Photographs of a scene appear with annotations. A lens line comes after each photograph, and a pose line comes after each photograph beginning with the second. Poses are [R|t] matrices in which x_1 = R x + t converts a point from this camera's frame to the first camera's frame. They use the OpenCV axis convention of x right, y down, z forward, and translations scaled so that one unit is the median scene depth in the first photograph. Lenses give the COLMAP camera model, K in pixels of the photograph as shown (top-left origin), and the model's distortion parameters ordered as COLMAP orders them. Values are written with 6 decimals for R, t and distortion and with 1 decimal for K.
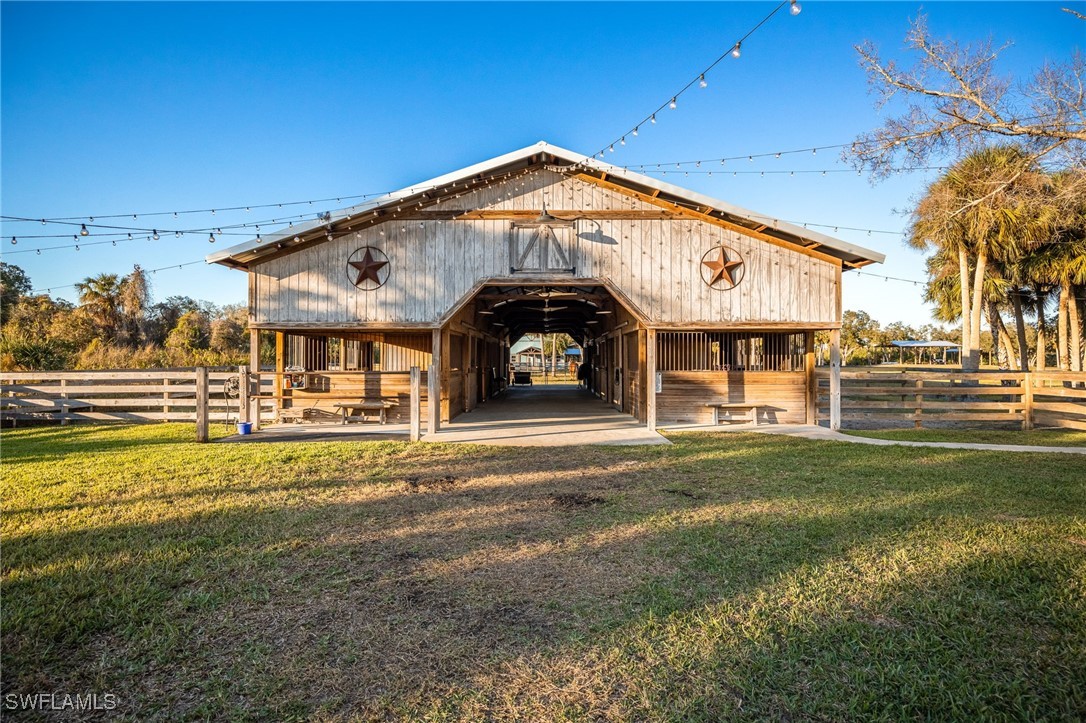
lens RADIAL K [[435.7, 0, 545.5], [0, 435.7, 366.4], [0, 0, 1]] dist [-0.001485, -0.000376]
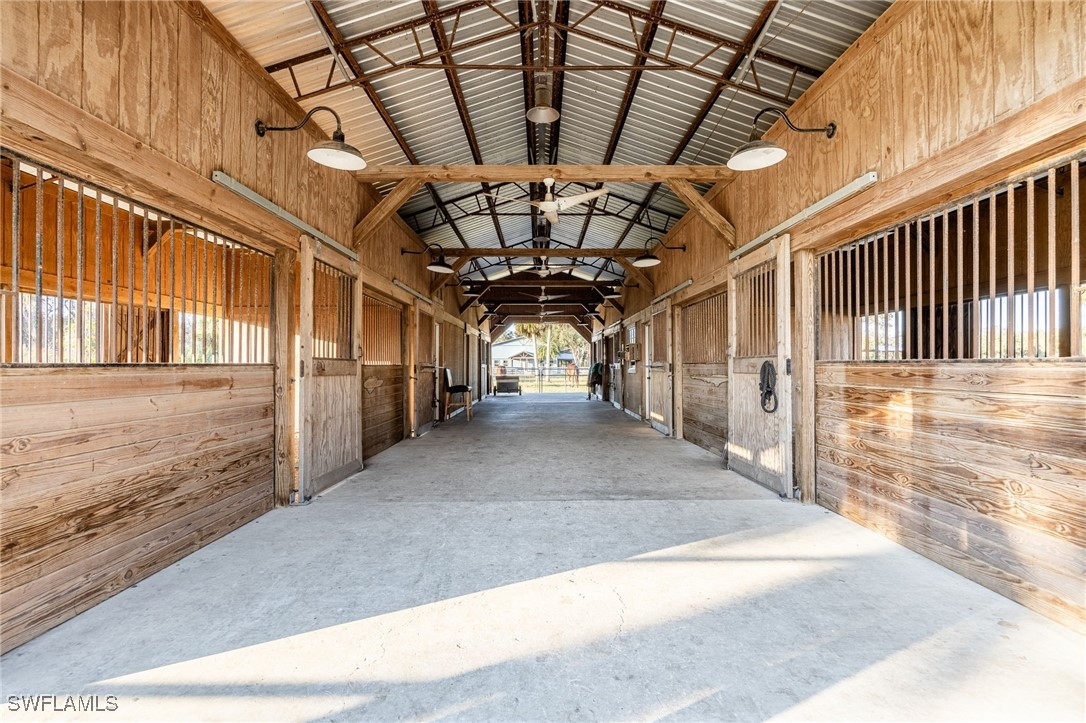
lens RADIAL K [[435.7, 0, 545.5], [0, 435.7, 366.4], [0, 0, 1]] dist [-0.001485, -0.000376]
pose [[0.999853, -0.002329, 0.017015, -0.003555], [0.002521, 0.999934, -0.011253, 0.005510], [-0.016987, 0.011295, 0.999792, 0.293500]]
